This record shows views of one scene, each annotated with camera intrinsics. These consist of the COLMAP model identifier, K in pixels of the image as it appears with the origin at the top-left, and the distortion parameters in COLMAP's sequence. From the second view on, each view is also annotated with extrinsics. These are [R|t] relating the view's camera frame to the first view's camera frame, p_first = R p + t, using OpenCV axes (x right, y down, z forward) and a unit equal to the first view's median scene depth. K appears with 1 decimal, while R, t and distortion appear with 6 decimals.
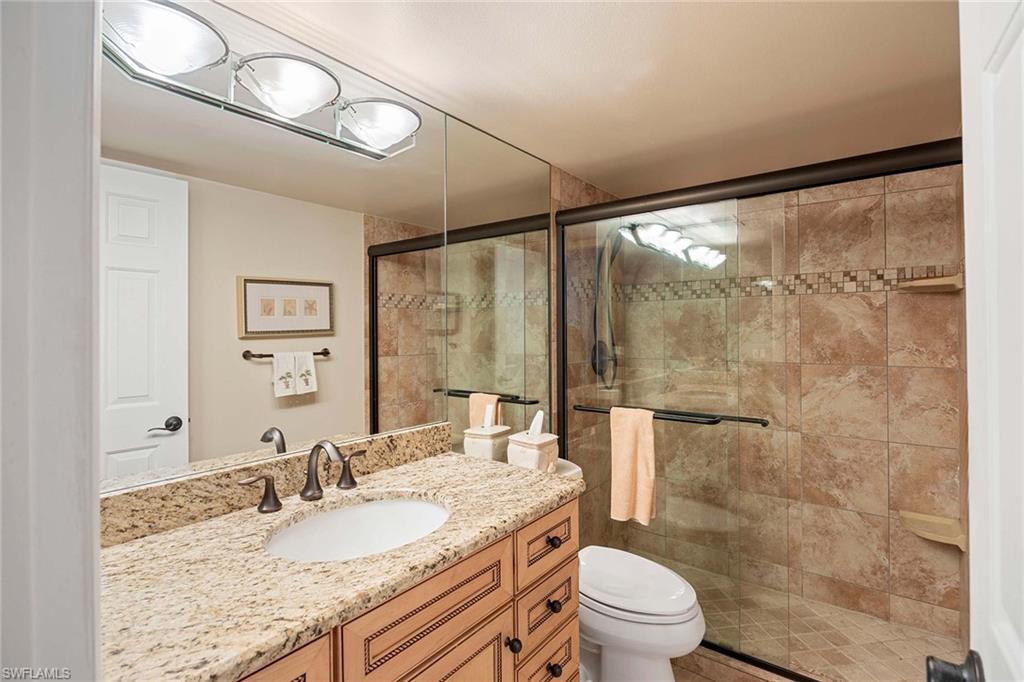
lens RADIAL K [[485.0, 0, 509.9], [0, 485.0, 333.5], [0, 0, 1]] dist [-0.001176, -0.000116]
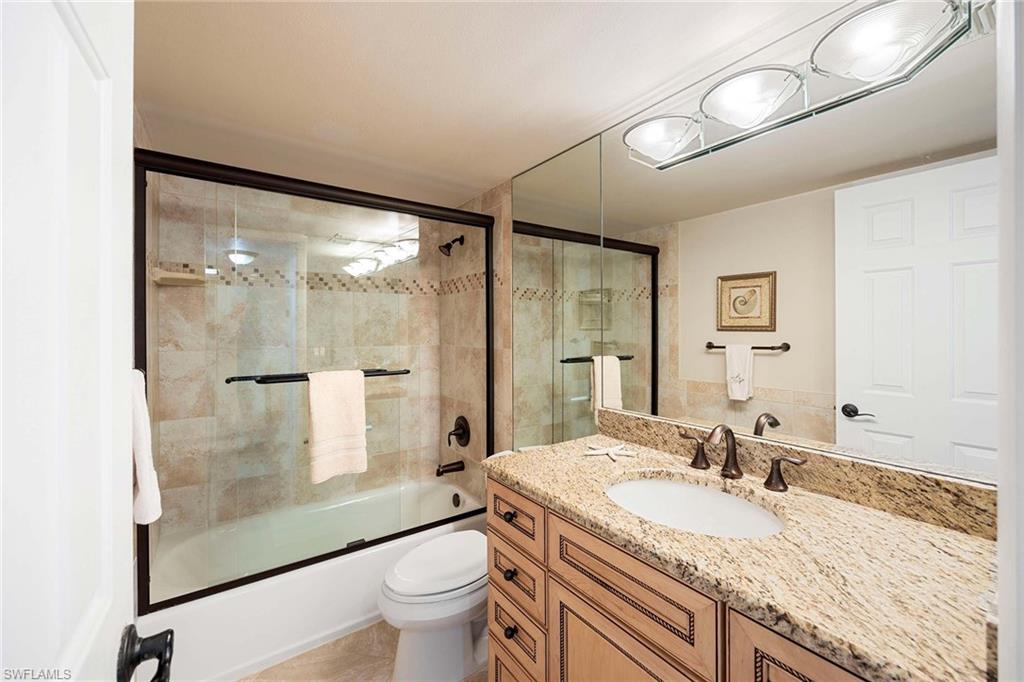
lens RADIAL K [[405.3, 0, 509.1], [0, 405.3, 349.2], [0, 0, 1]] dist [-0.001037, 0.000007]
pose [[-0.279362, 0.056865, -0.958500, 0.600235], [-0.001266, 0.998222, 0.059591, -0.006933], [0.960185, 0.017861, -0.278793, 0.783395]]
